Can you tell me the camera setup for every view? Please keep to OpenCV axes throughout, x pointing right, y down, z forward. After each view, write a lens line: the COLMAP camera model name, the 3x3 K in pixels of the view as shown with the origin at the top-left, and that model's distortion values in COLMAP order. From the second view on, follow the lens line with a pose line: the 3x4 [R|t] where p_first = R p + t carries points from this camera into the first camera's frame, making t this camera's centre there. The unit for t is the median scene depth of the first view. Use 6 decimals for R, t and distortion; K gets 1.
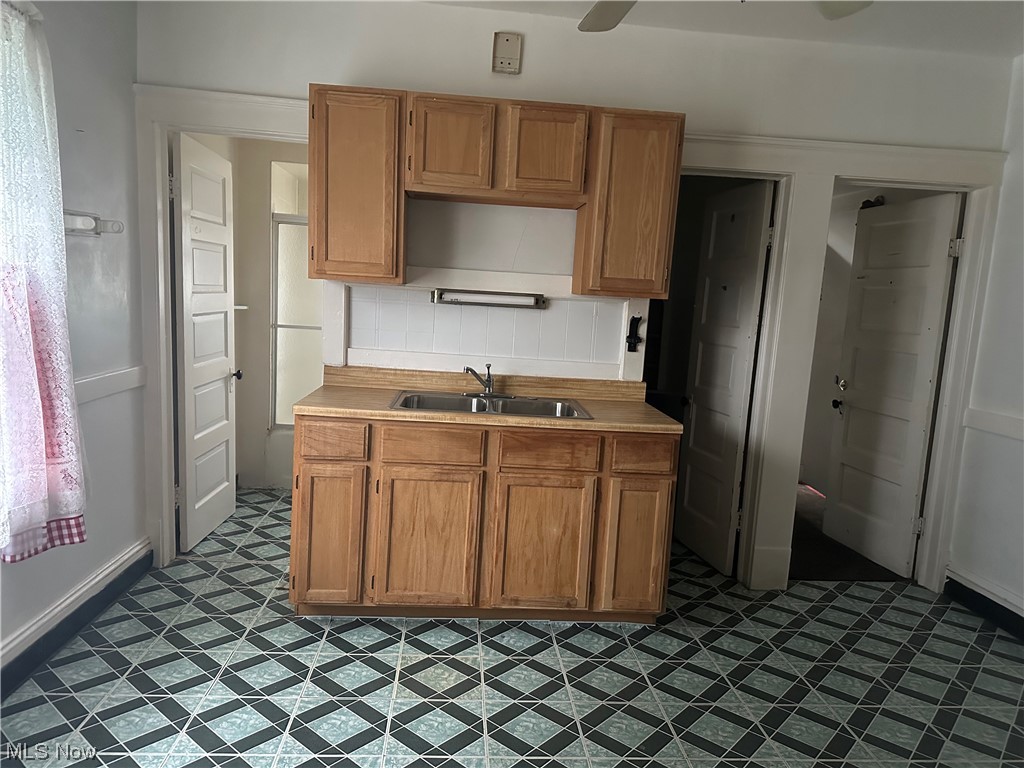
lens RADIAL K [[715.7, 0, 512.0], [0, 715.7, 384.0], [0, 0, 1]] dist [0.127775, -0.172779]
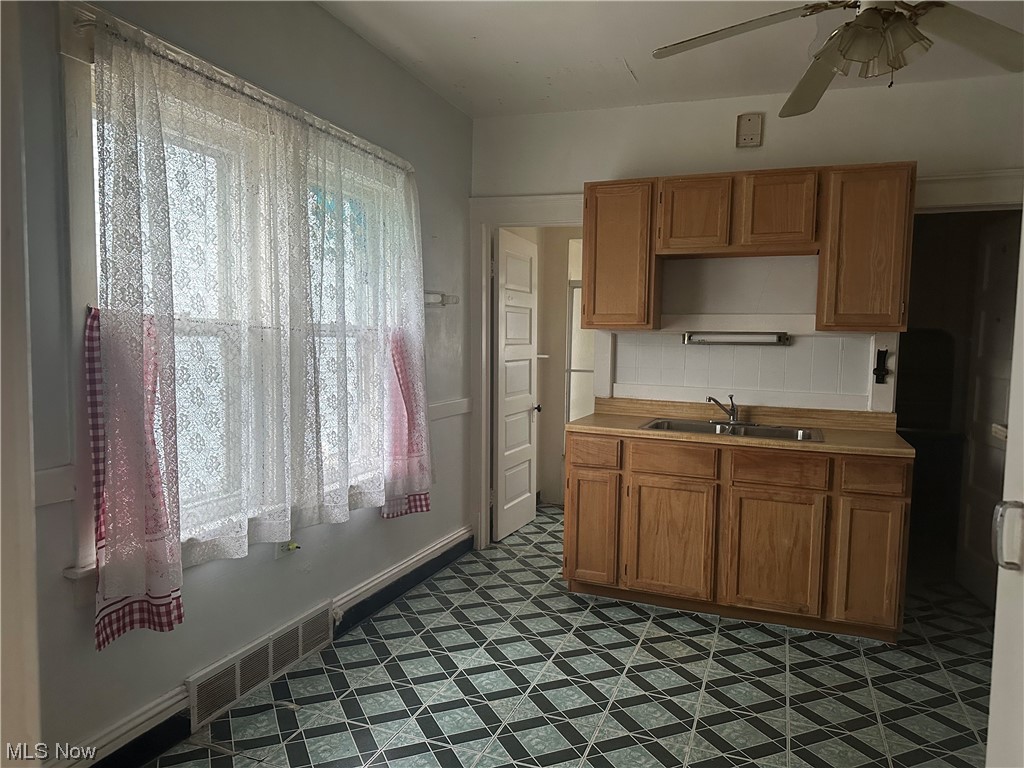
lens RADIAL K [[715.7, 0, 512.0], [0, 715.7, 384.0], [0, 0, 1]] dist [0.127775, -0.172779]
pose [[0.906980, -0.012168, -0.420997, 0.147842], [-0.019548, 0.997289, -0.070940, 0.047160], [0.420719, 0.072571, 0.904284, -0.209081]]
